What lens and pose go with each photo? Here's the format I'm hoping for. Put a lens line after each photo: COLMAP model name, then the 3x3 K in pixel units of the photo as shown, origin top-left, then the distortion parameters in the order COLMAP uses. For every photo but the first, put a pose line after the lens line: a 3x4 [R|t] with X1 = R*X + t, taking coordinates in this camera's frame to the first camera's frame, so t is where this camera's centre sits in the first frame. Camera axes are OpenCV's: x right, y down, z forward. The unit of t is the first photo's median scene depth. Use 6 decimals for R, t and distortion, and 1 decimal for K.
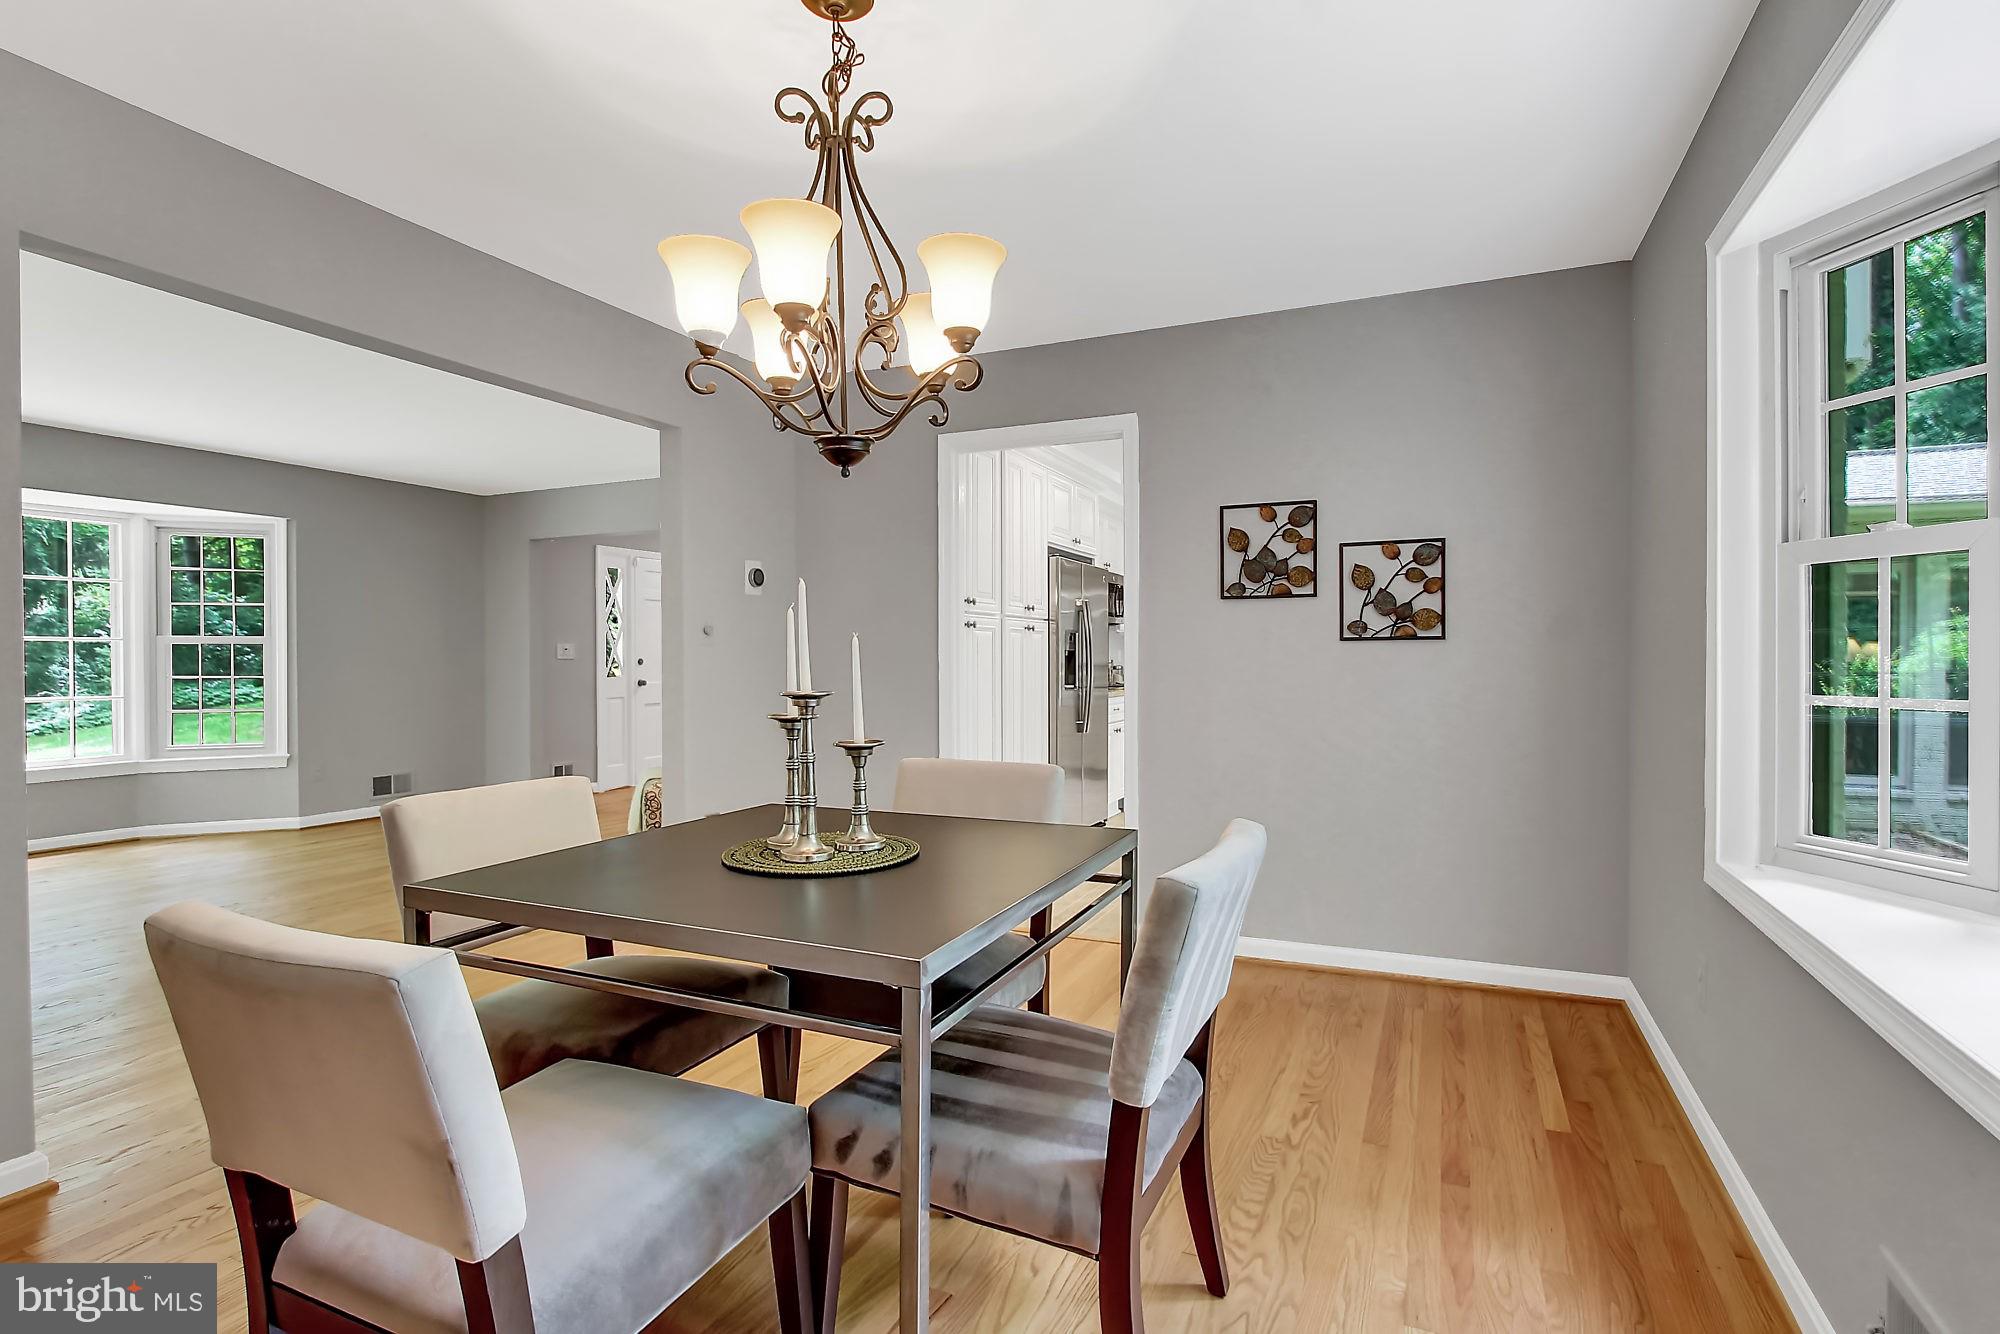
lens RADIAL K [[953.8, 0, 1032.1], [0, 953.8, 661.3], [0, 0, 1]] dist [-0.033747, 0.000080]
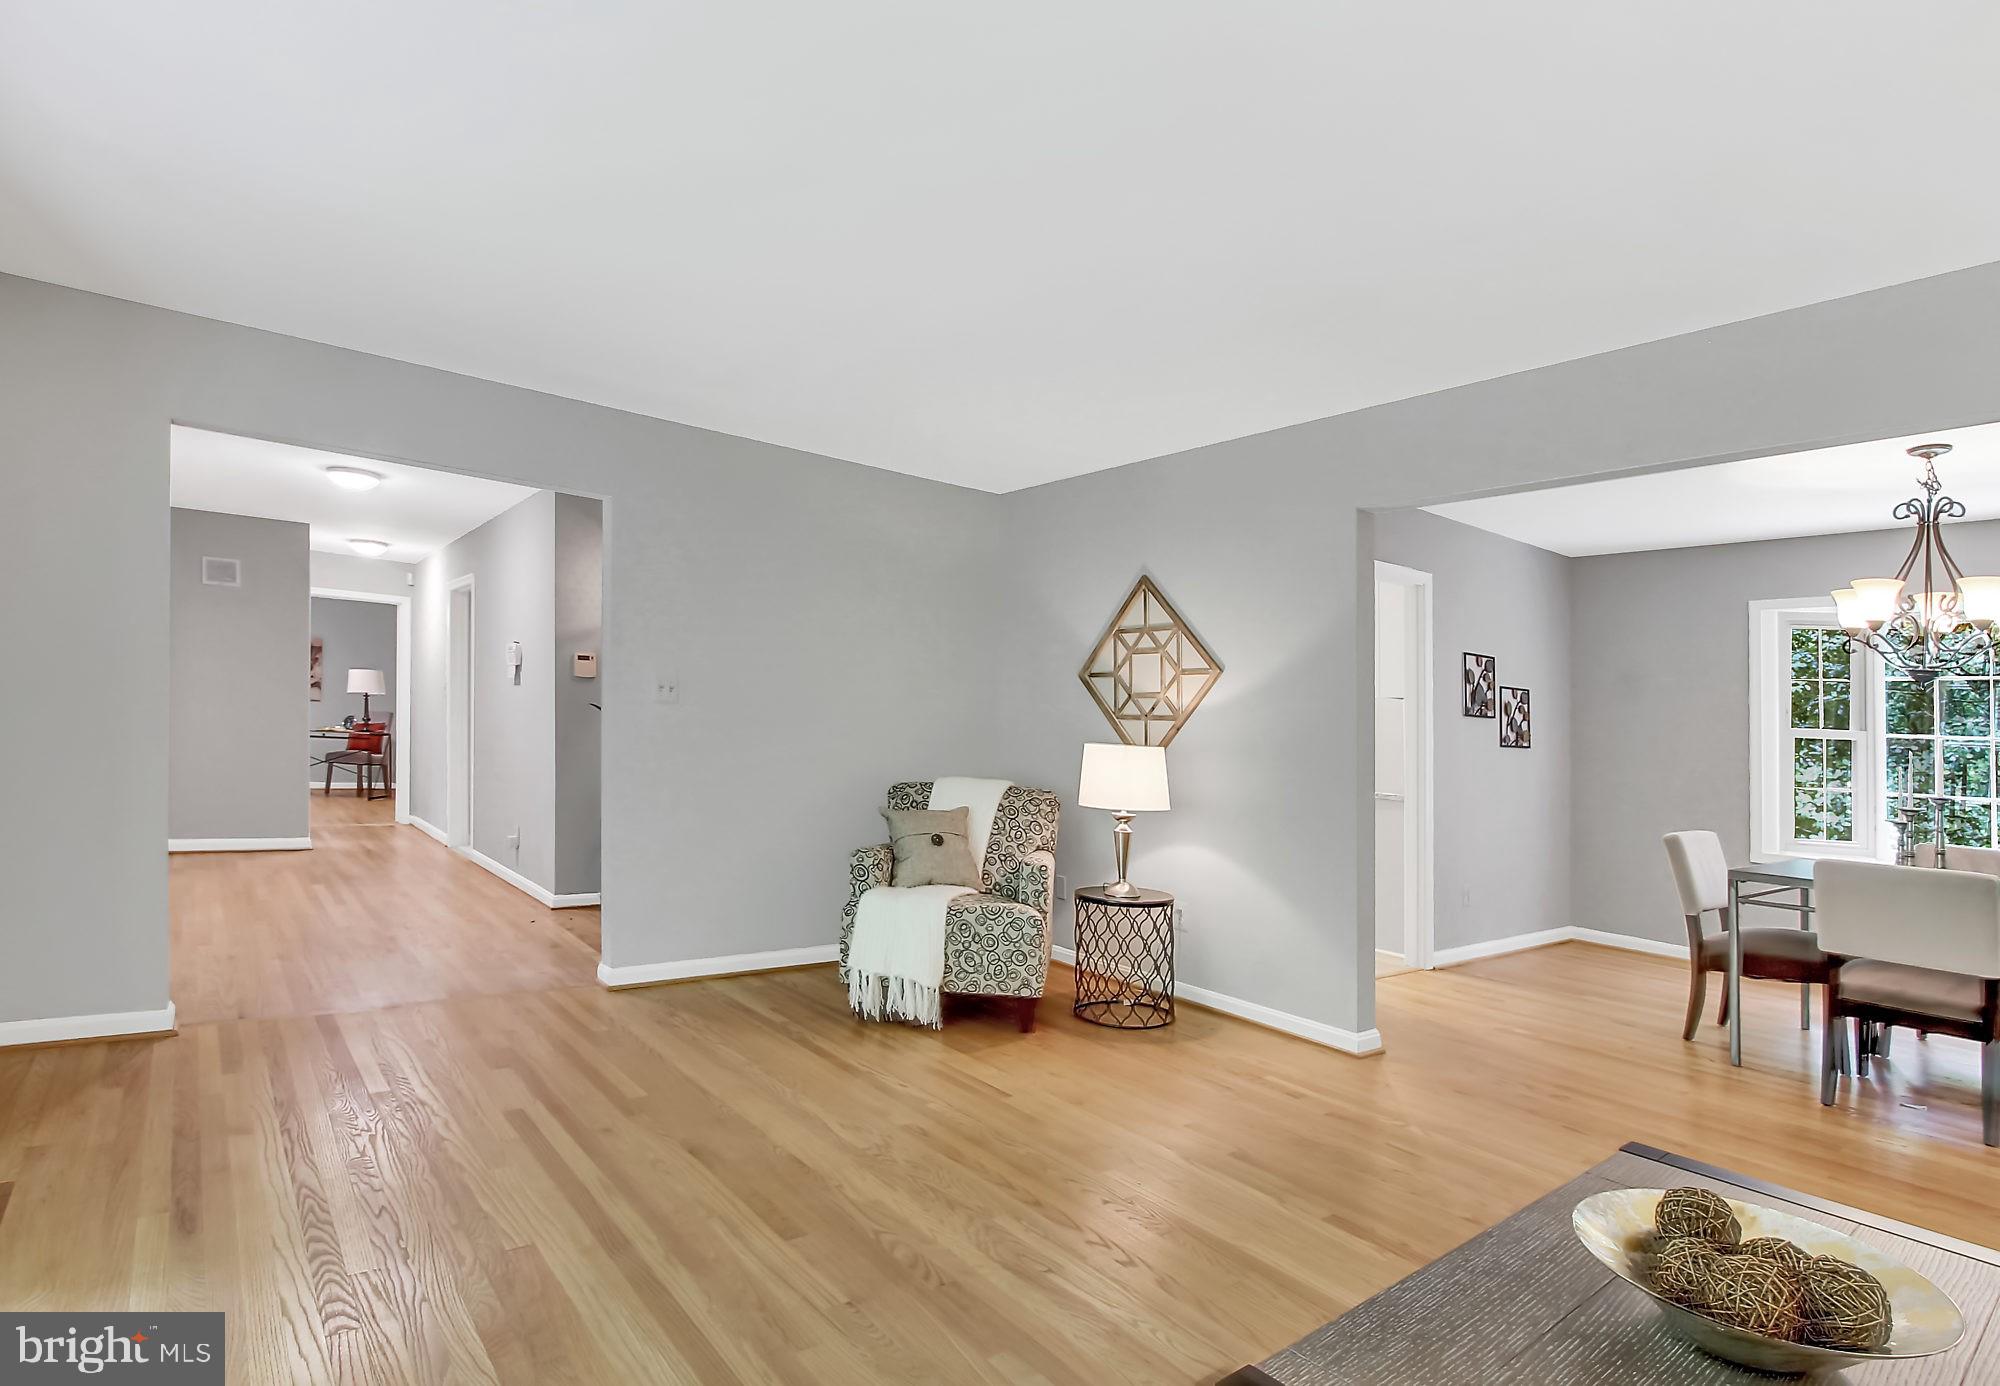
lens RADIAL K [[1050.9, 0, 1020.4], [0, 1050.9, 744.9], [0, 0, 1]] dist [-0.022639, 0.000784]
pose [[0.462855, 0.015073, 0.886306, -0.919457], [-0.044501, 0.998990, 0.006250, -0.000088], [-0.885316, -0.042334, 0.463058, 0.518105]]
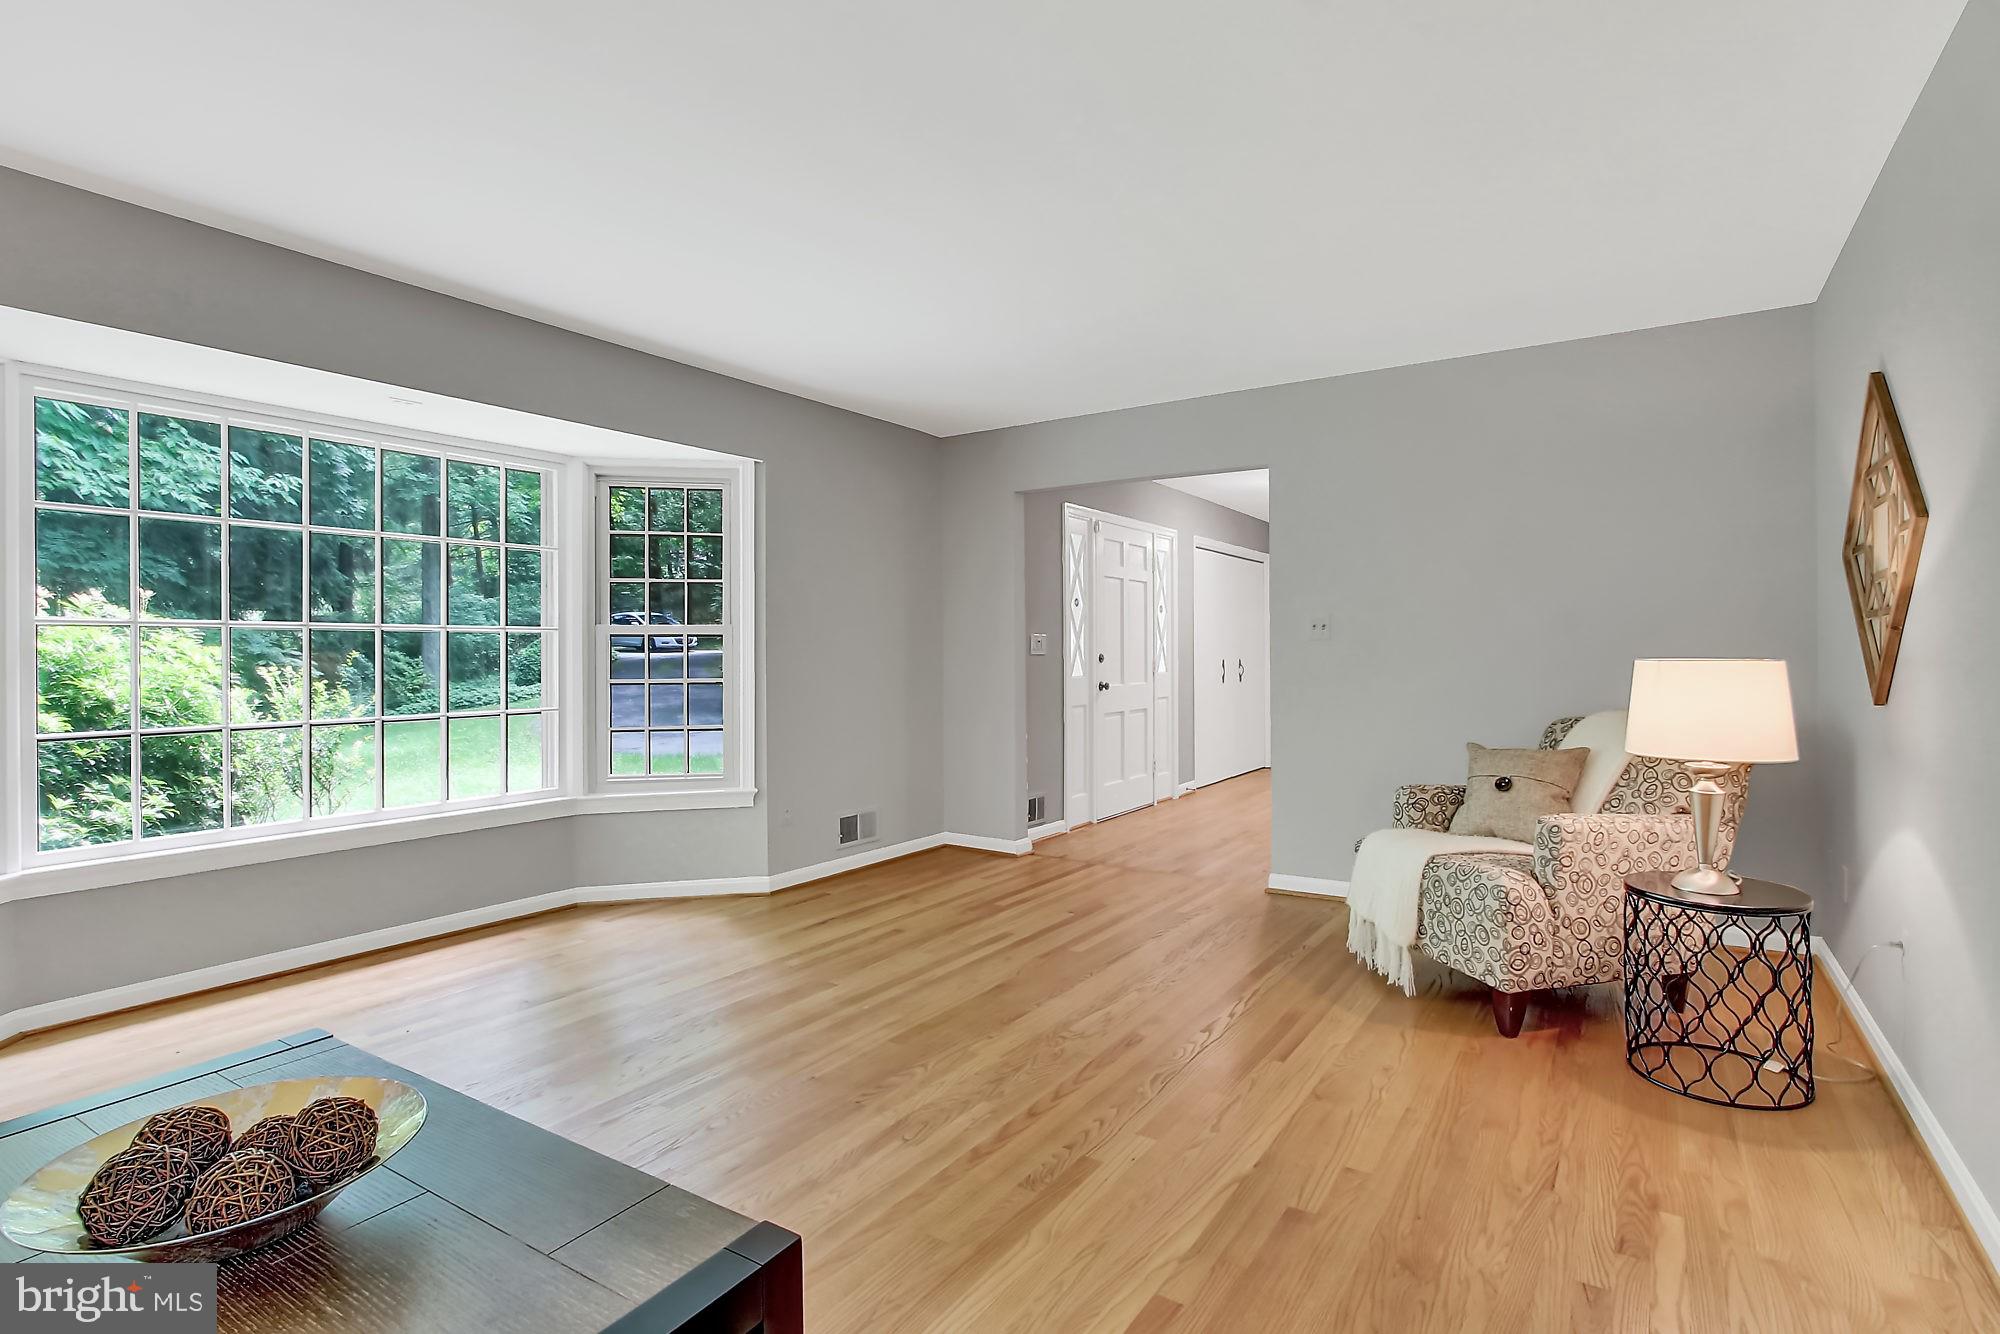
lens RADIAL K [[953.8, 0, 1006.3], [0, 953.8, 663.0], [0, 0, 1]] dist [-0.033747, 0.000080]
pose [[0.984738, -0.003345, -0.174009, -0.488147], [0.004718, 0.999961, 0.007482, -0.001823], [0.173977, -0.008188, 0.984716, 0.319249]]
